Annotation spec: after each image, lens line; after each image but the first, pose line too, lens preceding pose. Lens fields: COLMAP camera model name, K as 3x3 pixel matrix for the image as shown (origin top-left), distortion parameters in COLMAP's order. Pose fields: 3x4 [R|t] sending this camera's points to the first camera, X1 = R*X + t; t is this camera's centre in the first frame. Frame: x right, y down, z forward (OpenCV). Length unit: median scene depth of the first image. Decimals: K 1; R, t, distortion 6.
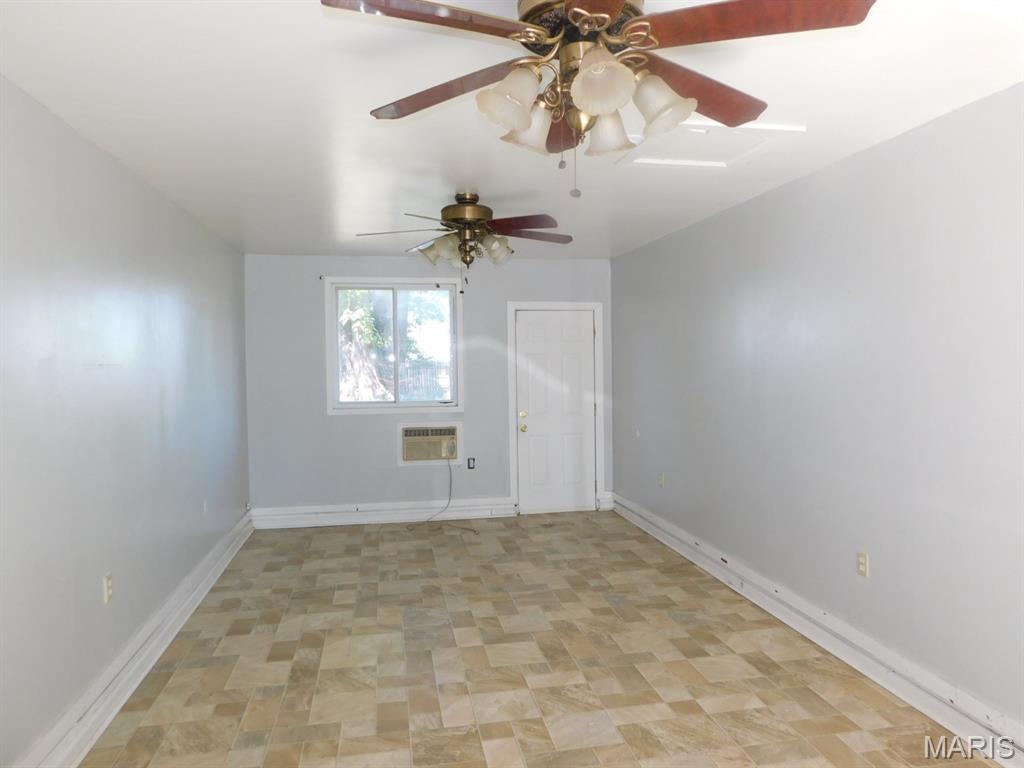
lens RADIAL K [[689.3, 0, 517.2], [0, 689.3, 384.1], [0, 0, 1]] dist [-0.025204, 0.037103]
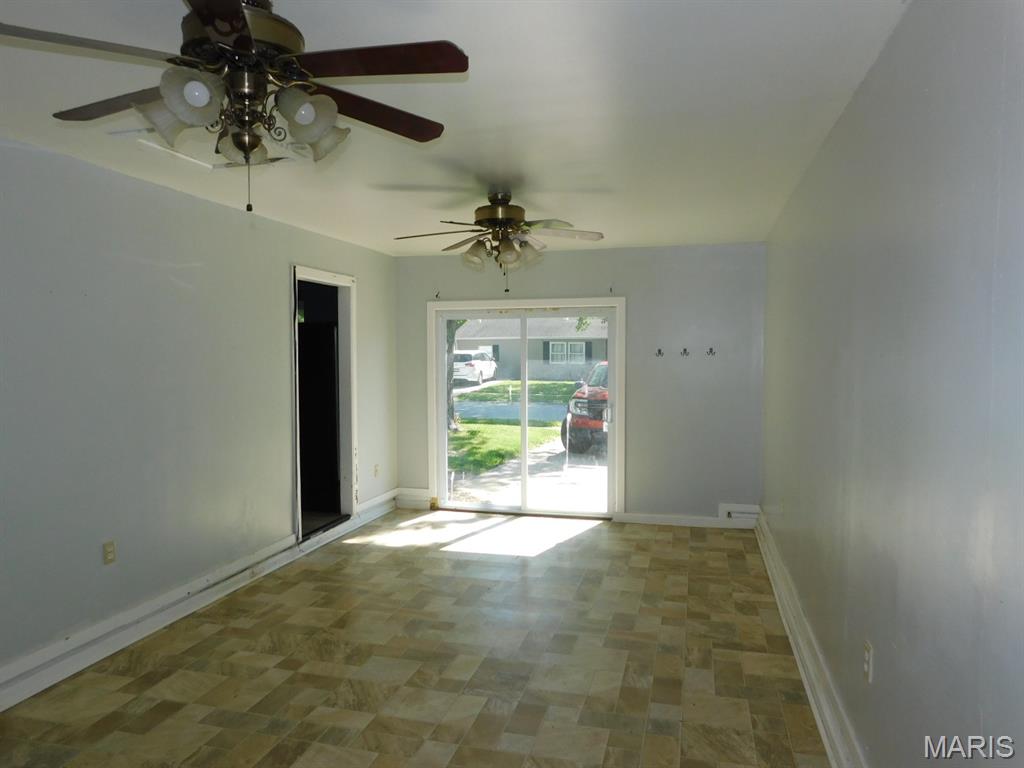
lens RADIAL K [[689.3, 0, 514.6], [0, 689.3, 383.4], [0, 0, 1]] dist [-0.025204, 0.037103]
pose [[-0.898324, -0.001107, 0.439332, -0.574532], [0.033913, 0.996838, 0.071854, -0.060816], [-0.438023, 0.079448, -0.895446, 1.779588]]
